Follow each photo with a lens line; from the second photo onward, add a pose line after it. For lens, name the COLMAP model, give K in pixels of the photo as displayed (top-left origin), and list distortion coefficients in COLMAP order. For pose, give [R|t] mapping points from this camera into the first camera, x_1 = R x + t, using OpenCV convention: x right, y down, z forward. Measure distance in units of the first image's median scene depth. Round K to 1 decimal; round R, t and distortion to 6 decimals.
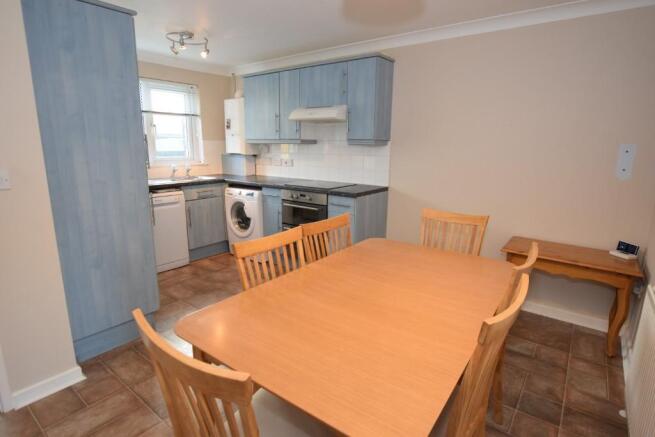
lens RADIAL K [[345.1, 0, 327.5], [0, 345.1, 218.5], [0, 0, 1]] dist [-0.075203, 0.000180]
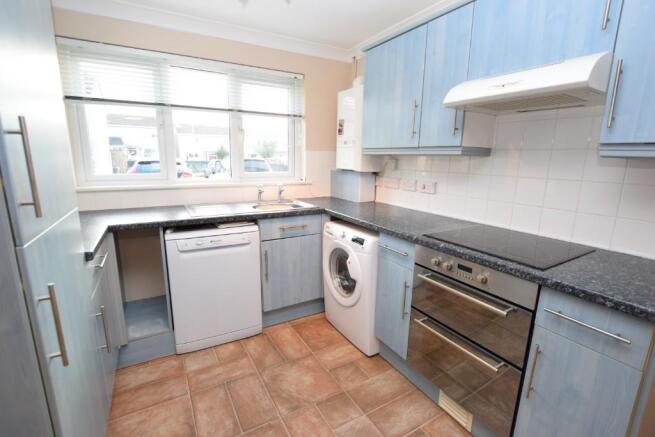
lens RADIAL K [[295.9, 0, 327.5], [0, 295.9, 218.5], [0, 0, 1]] dist [-0.001085, -0.000049]
pose [[0.923201, 0.079555, -0.375994, -0.081907], [-0.085259, 0.996358, 0.001472, -0.098834], [0.374742, 0.030698, 0.926621, 0.481099]]
